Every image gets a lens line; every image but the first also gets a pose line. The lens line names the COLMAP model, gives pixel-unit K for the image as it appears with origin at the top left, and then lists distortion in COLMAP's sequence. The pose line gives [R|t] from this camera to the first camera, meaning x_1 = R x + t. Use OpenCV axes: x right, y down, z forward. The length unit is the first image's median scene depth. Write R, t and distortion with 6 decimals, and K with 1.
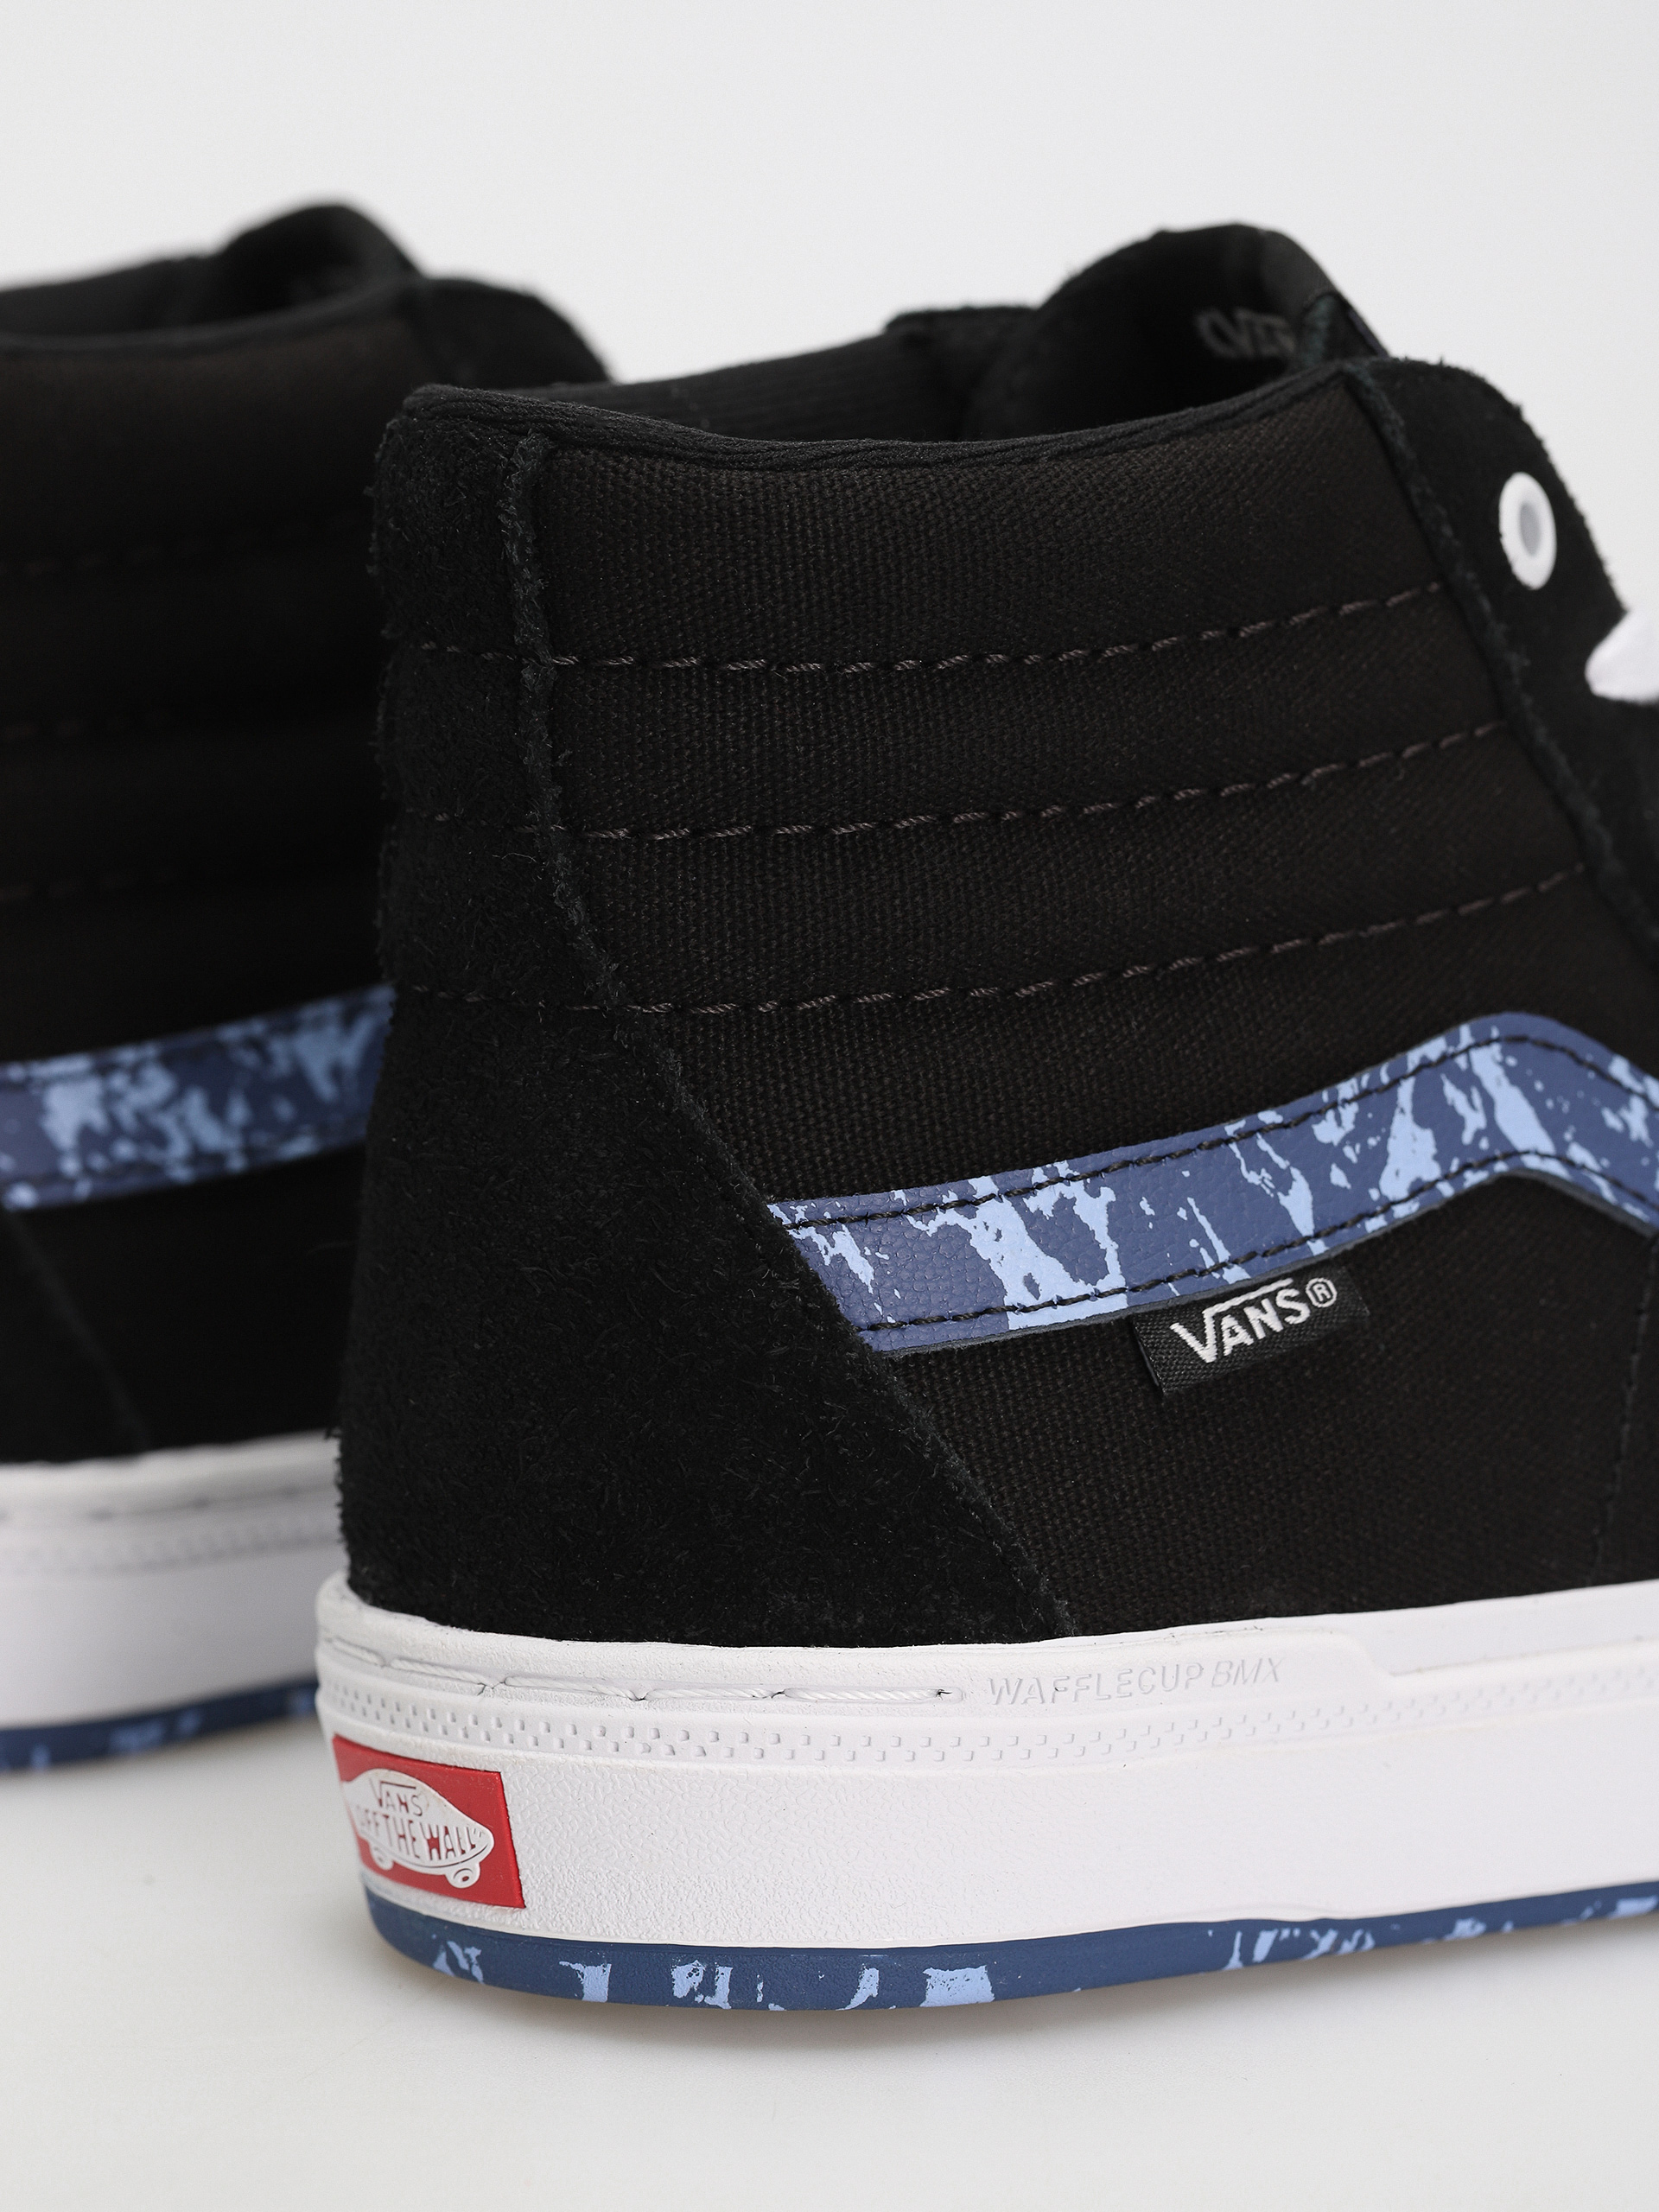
lens RADIAL K [[7967.5, 0, 829.5], [0, 7967.5, 1106.0], [0, 0, 1]] dist [0.126828, -17.478823]
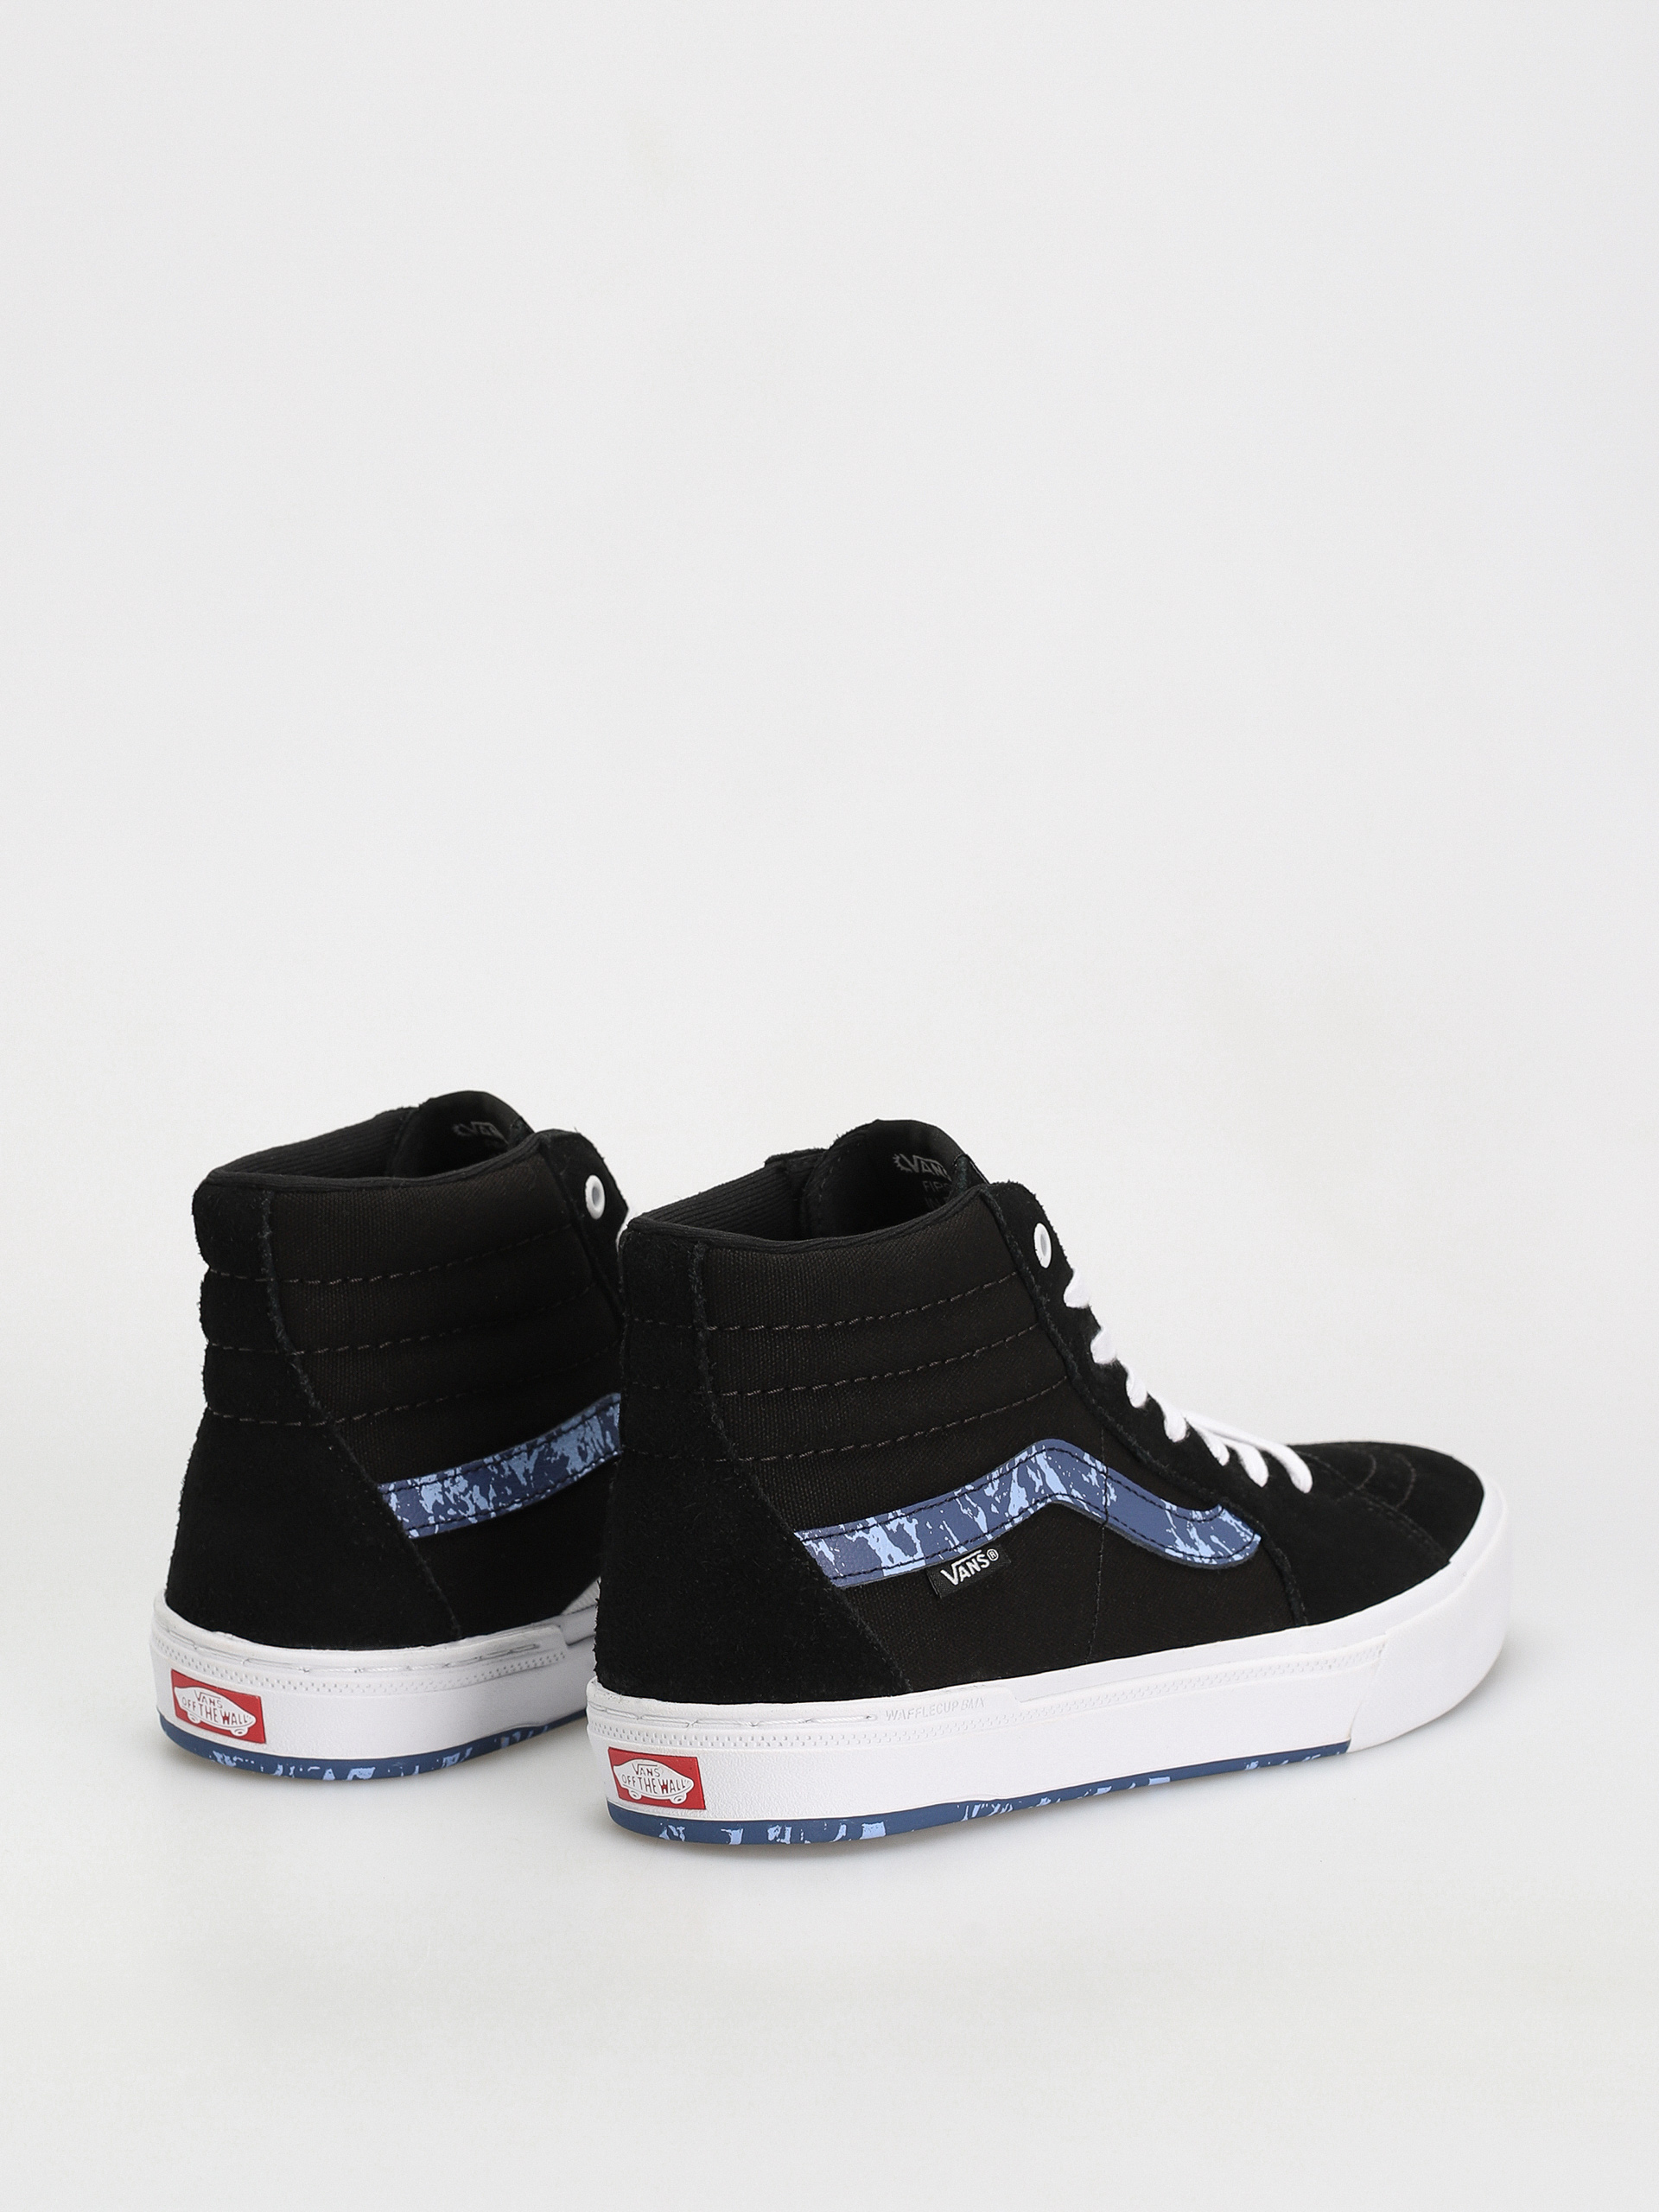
lens RADIAL K [[7967.5, 0, 829.5], [0, 7967.5, 1106.0], [0, 0, 1]] dist [0.126828, -17.478823]
pose [[0.980049, -0.037962, 0.195097, -0.485780], [0.039514, 0.999211, -0.004072, -0.112831], [-0.194788, 0.011700, 0.980776, -1.513837]]
